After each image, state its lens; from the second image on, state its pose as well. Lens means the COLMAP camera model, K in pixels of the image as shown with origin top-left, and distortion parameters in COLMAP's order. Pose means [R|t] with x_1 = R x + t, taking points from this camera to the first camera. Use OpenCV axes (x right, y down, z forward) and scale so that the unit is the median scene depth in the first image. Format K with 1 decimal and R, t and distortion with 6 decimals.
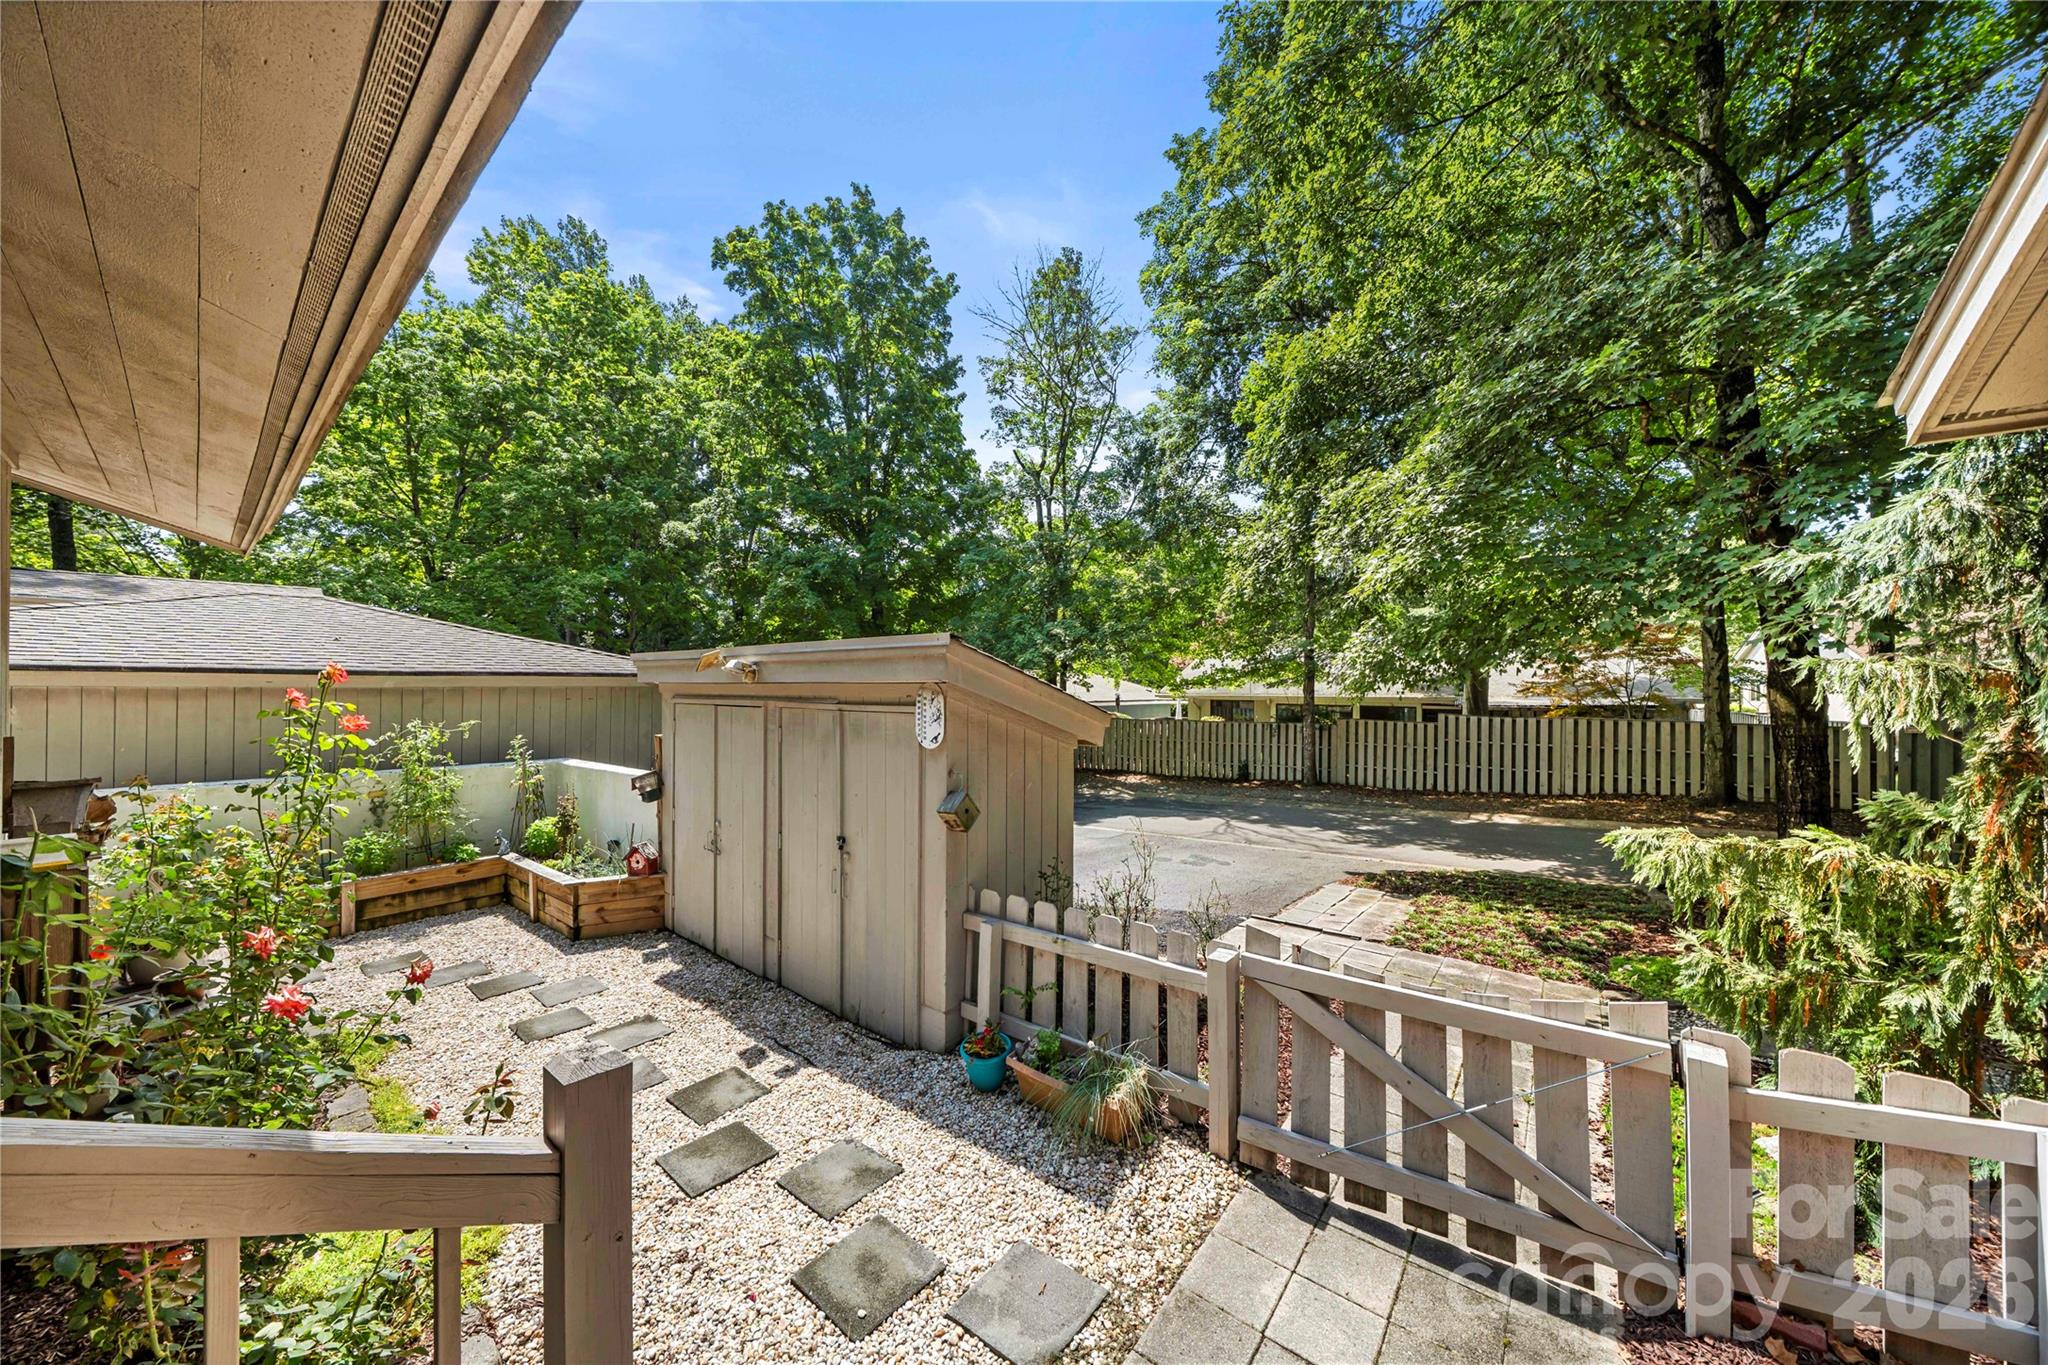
lens RADIAL K [[694.6, 0, 1024.4], [0, 694.6, 691.7], [0, 0, 1]] dist [-0.000532, -0.000078]
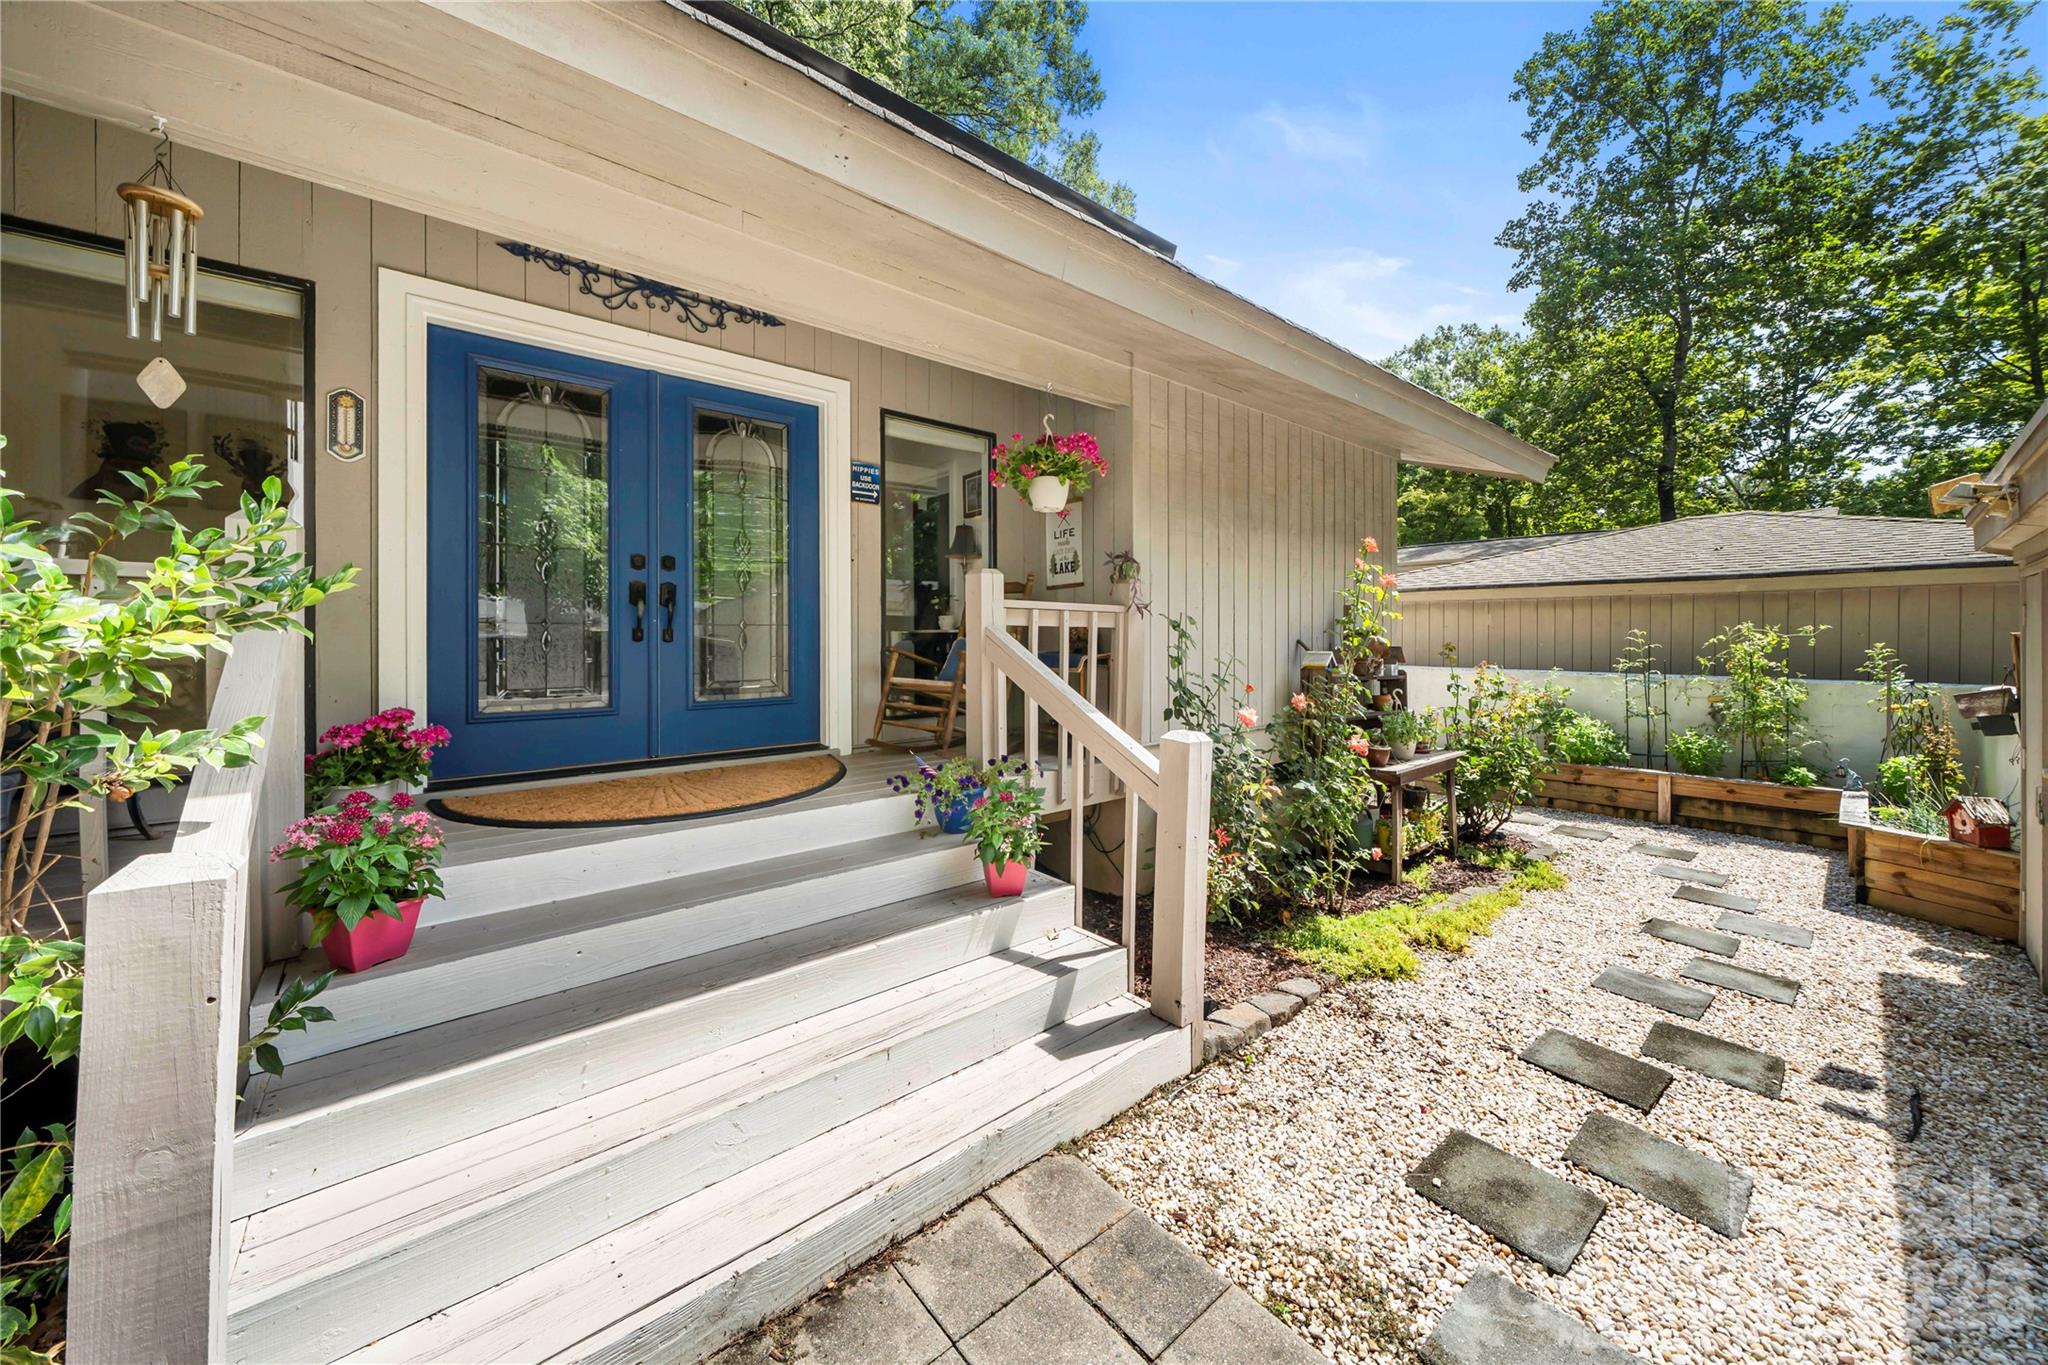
lens RADIAL K [[719.2, 0, 1024.0], [0, 719.2, 640.0], [0, 0, 1]] dist [-0.000111, 0.000007]
pose [[-0.186247, -0.000057, -0.982503, 0.389491], [-0.009240, 0.999956, 0.001694, 0.104499], [0.982460, 0.009394, -0.186239, 0.327970]]
